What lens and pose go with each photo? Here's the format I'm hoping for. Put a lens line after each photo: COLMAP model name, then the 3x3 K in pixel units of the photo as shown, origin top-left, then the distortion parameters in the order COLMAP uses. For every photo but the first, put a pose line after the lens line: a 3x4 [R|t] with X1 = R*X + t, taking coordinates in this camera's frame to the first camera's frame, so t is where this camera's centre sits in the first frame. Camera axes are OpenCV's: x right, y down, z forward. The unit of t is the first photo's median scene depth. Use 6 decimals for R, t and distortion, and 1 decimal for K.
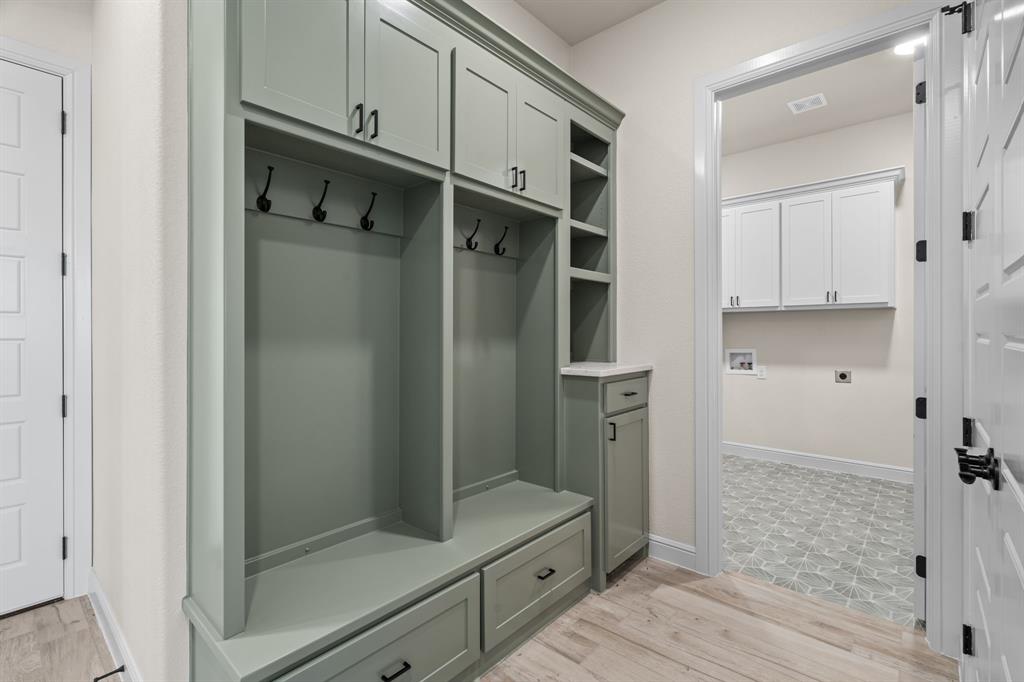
lens RADIAL K [[466.0, 0, 511.1], [0, 466.0, 334.6], [0, 0, 1]] dist [0.000192, 0.000028]
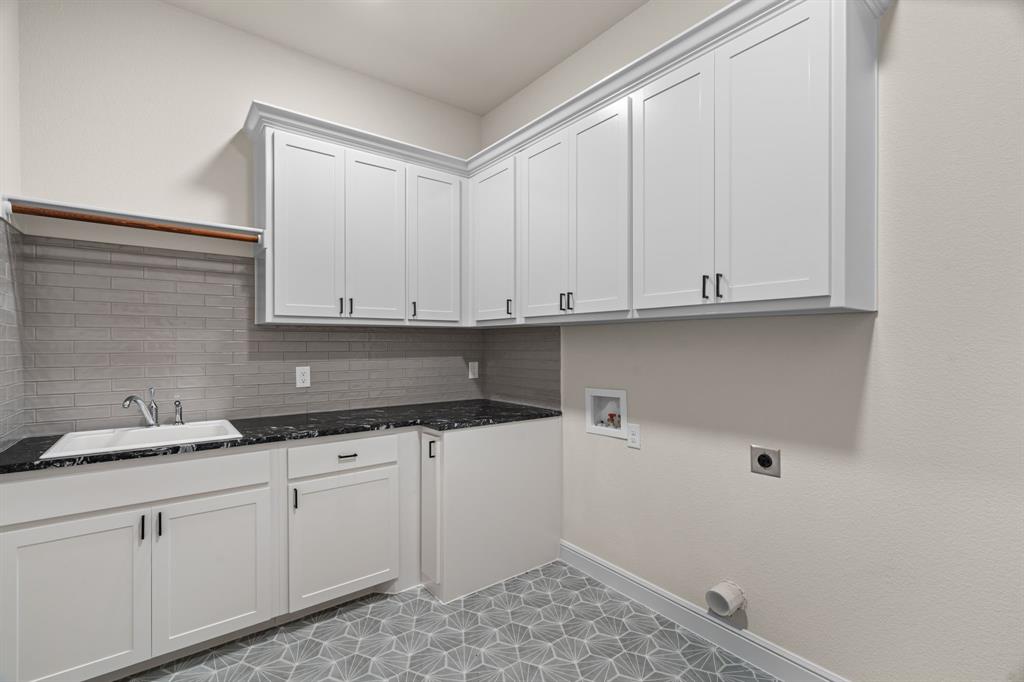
lens RADIAL K [[466.0, 0, 513.6], [0, 466.0, 344.6], [0, 0, 1]] dist [0.000192, 0.000028]
pose [[0.983667, 0.002581, -0.179981, 0.546454], [-0.002435, 0.999997, 0.001031, -0.025077], [0.179983, -0.000576, 0.983670, 0.498409]]
